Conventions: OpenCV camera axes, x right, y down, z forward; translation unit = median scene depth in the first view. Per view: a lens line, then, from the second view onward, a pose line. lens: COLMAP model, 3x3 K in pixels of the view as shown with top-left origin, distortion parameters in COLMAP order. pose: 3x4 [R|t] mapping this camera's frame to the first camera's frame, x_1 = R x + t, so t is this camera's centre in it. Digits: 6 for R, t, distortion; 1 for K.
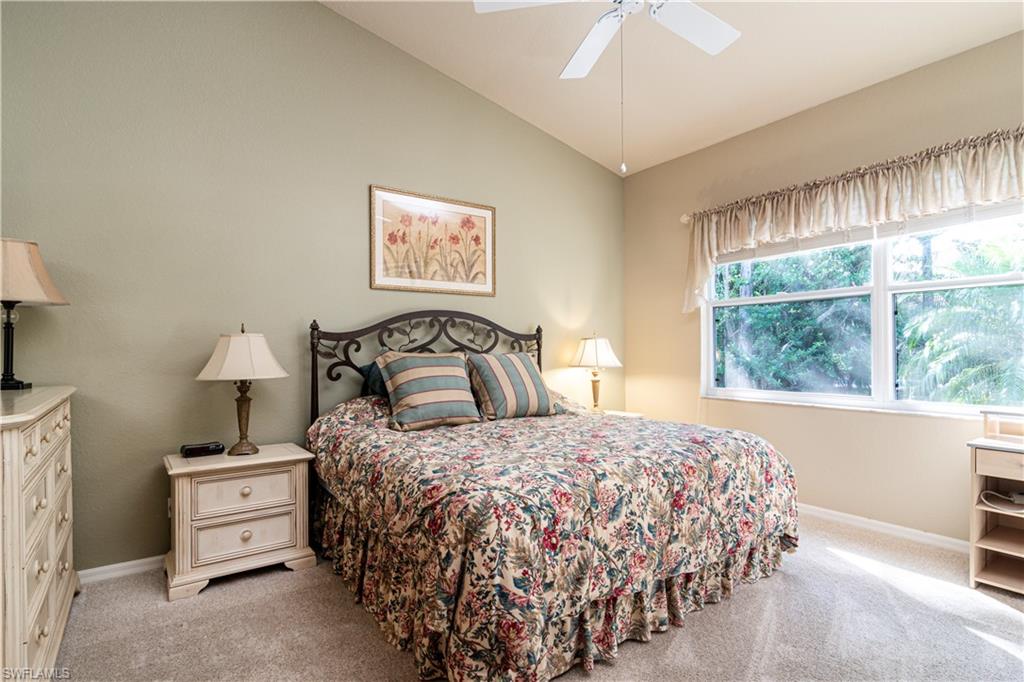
lens RADIAL K [[513.1, 0, 515.6], [0, 513.1, 346.2], [0, 0, 1]] dist [-0.002753, 0.000027]
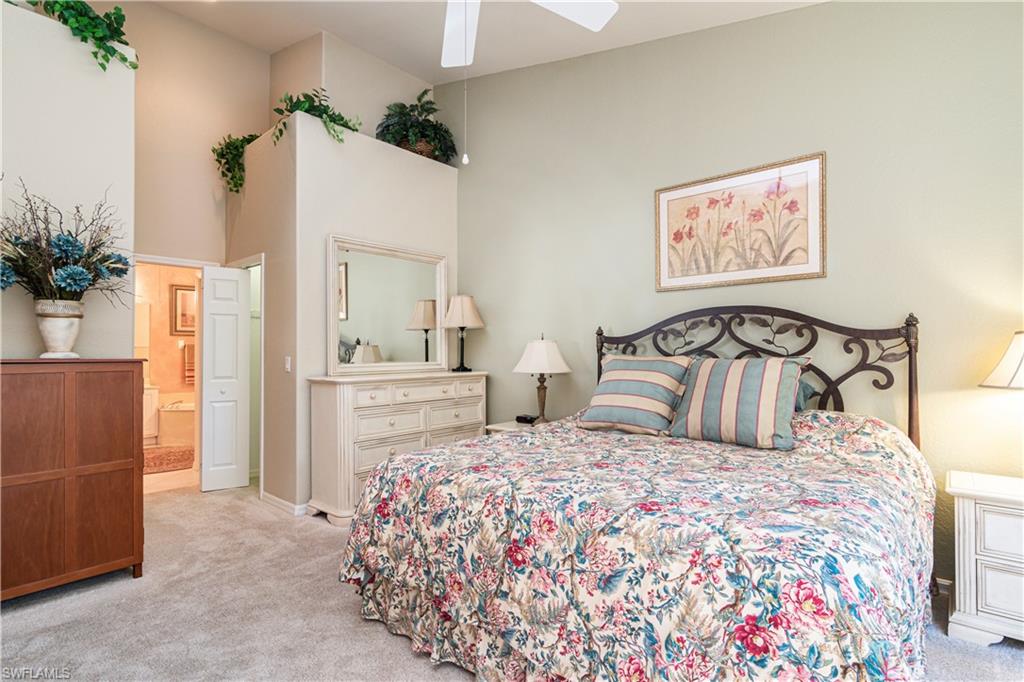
lens RADIAL K [[513.1, 0, 514.9], [0, 513.1, 345.0], [0, 0, 1]] dist [-0.002753, 0.000027]
pose [[0.217166, -0.007065, -0.976109, 0.643311], [0.005497, 0.999967, -0.006015, -0.002911], [0.976119, -0.004060, 0.217198, 0.501008]]
